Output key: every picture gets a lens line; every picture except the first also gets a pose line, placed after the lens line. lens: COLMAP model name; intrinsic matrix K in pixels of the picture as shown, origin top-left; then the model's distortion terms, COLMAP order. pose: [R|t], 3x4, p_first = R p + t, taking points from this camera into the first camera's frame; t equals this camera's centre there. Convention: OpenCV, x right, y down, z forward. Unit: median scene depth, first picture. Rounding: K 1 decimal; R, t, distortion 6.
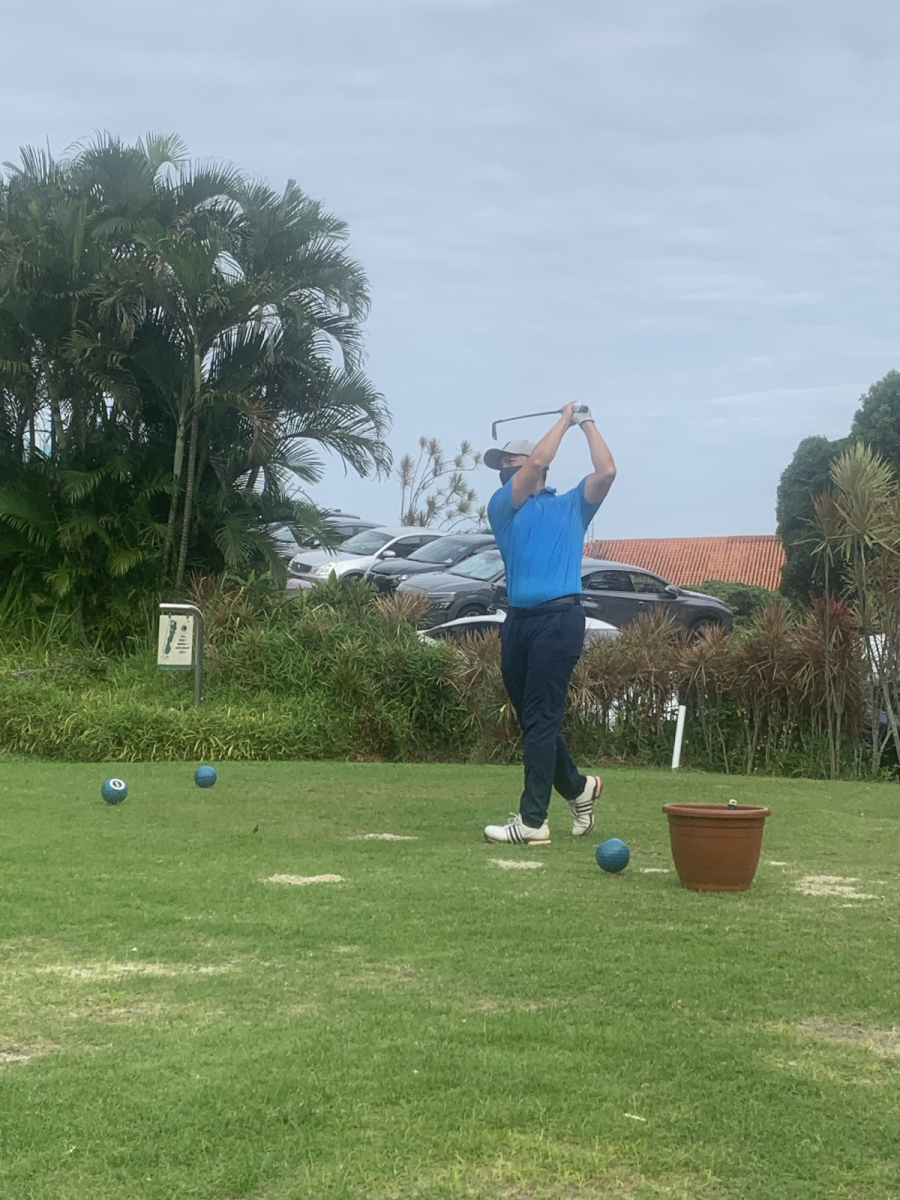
lens RADIAL K [[2007.9, 0, 461.6], [0, 2007.9, 596.9], [0, 0, 1]] dist [0.211909, -0.650698]
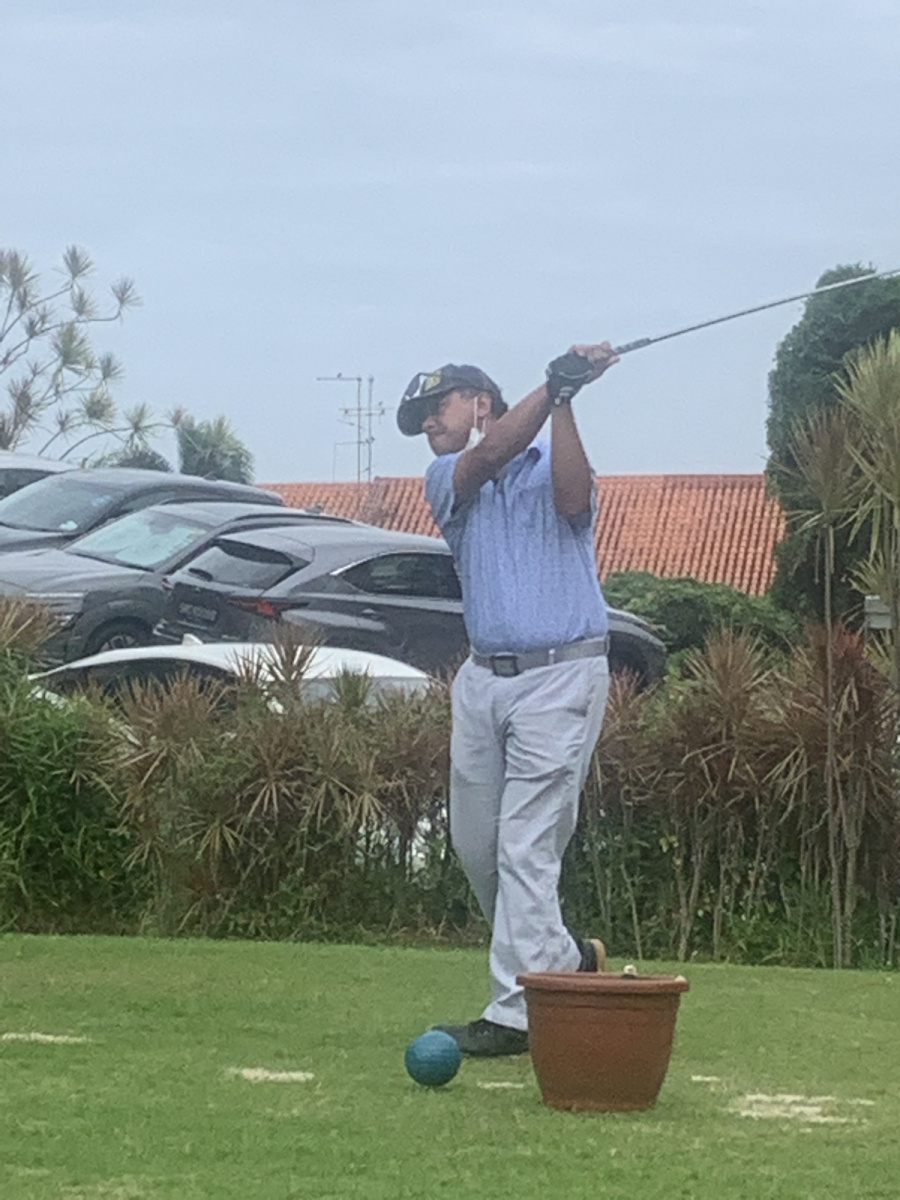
lens RADIAL K [[4485.2, 0, 481.0], [0, 4485.2, 596.3], [0, 0, 1]] dist [0.099940, -0.116602]
pose [[0.995749, 0.016366, 0.090640, -0.013415], [-0.016288, 0.999866, -0.001604, -0.003245], [-0.090654, 0.000121, 0.995882, -0.131100]]
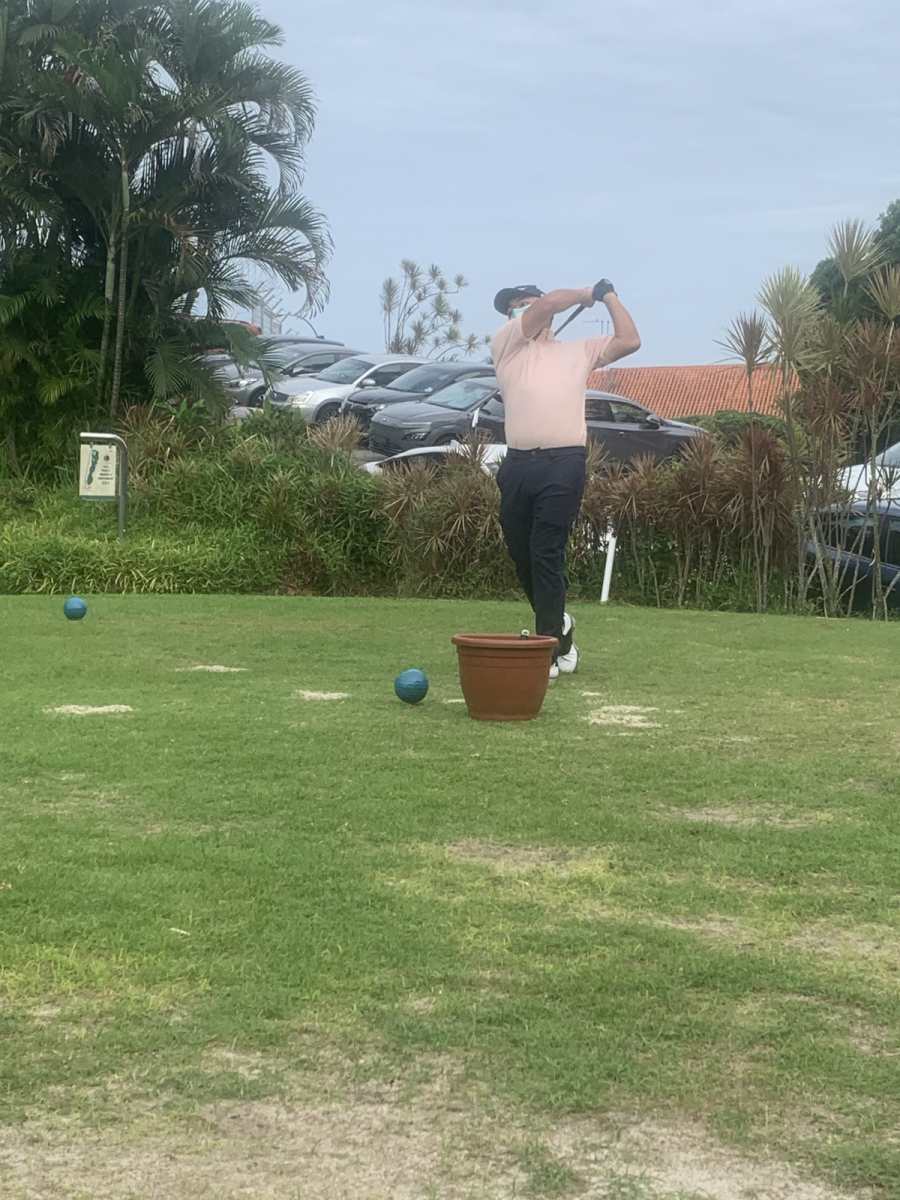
lens RADIAL K [[2070.2, 0, 450.0], [0, 2070.2, 600.0], [0, 0, 1]] dist [0.226126, -0.773370]
pose [[0.999923, 0.000884, -0.012406, 0.040950], [0.000148, 0.996557, 0.082915, 0.000416], [0.012437, -0.082910, 0.996479, -0.005803]]
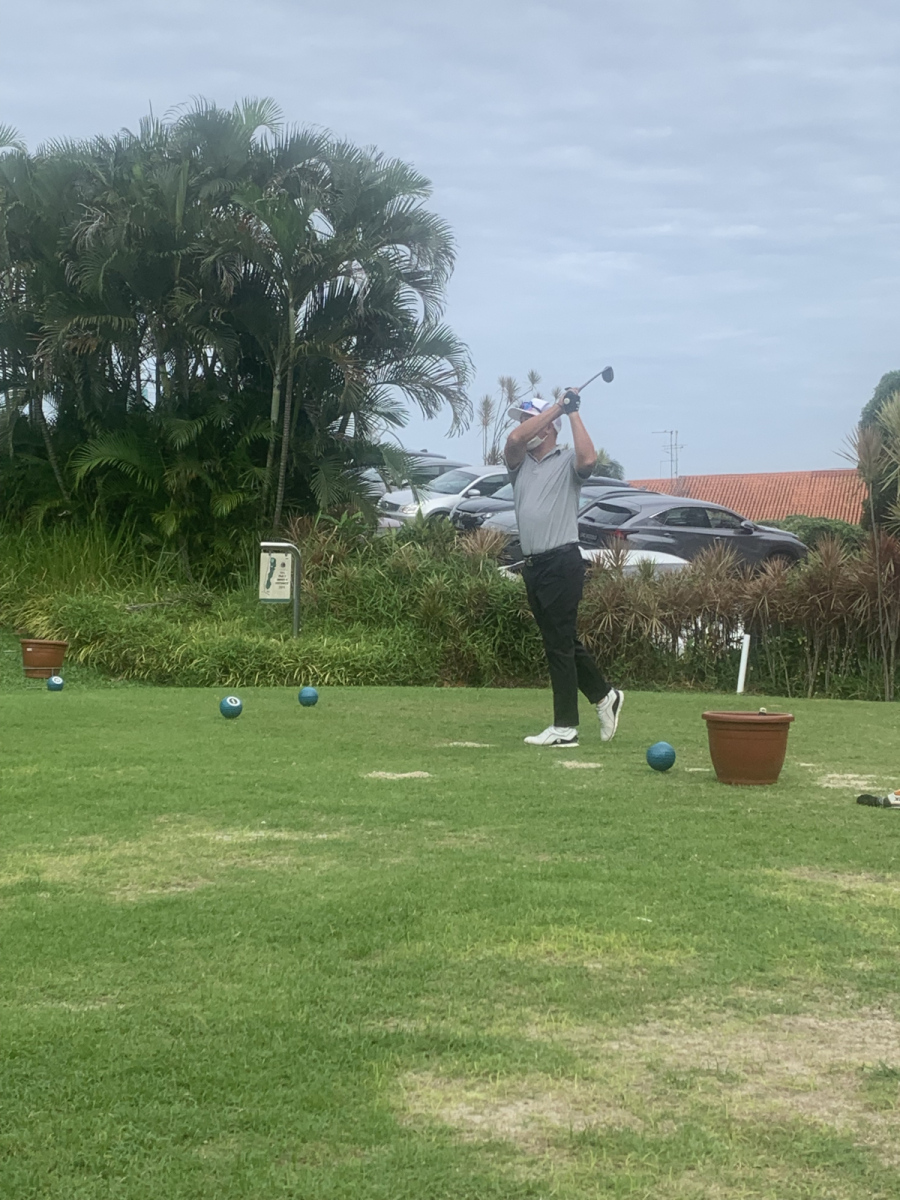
lens RADIAL K [[1981.3, 0, 461.3], [0, 1981.3, 597.1], [0, 0, 1]] dist [0.182972, -0.179110]
pose [[0.999044, -0.005150, -0.043413, 0.003782], [0.006543, 0.999467, 0.031987, -0.000626], [0.043225, -0.032240, 0.998545, -0.058434]]
